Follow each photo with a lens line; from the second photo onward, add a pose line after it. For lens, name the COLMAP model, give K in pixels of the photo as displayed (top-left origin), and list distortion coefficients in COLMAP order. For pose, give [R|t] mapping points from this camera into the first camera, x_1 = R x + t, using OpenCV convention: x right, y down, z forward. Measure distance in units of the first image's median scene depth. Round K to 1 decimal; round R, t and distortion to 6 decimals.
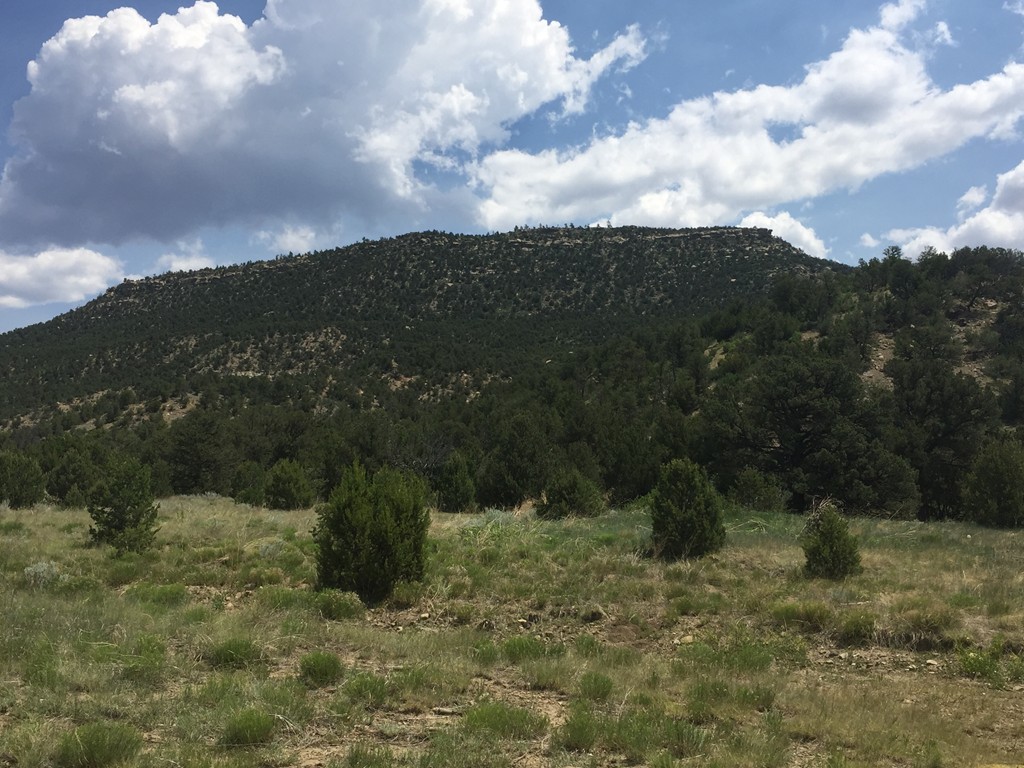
lens RADIAL K [[1061.3, 0, 519.7], [0, 1061.3, 366.5], [0, 0, 1]] dist [0.052293, 0.004157]
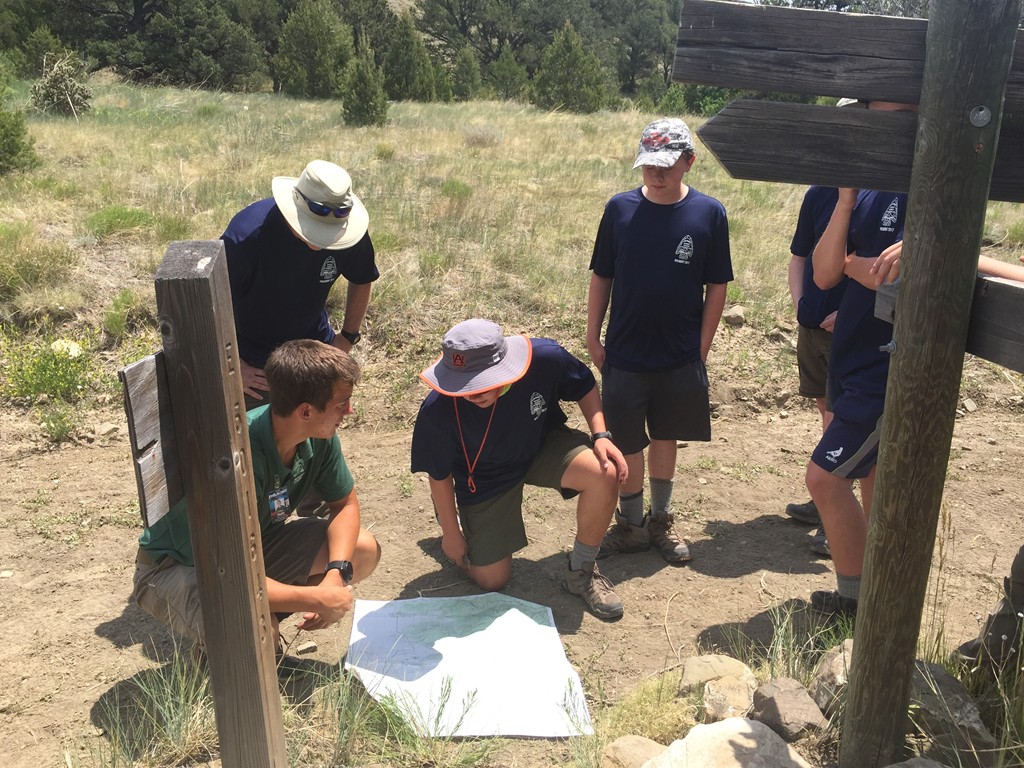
lens RADIAL K [[845.1, 0, 510.7], [0, 845.1, 373.6], [0, 0, 1]] dist [0.078554, -0.109195]
pose [[0.843704, -0.167316, 0.510067, 0.061794], [-0.073268, 0.905401, 0.418188, 0.015200], [-0.531785, -0.390199, 0.751632, 0.090079]]
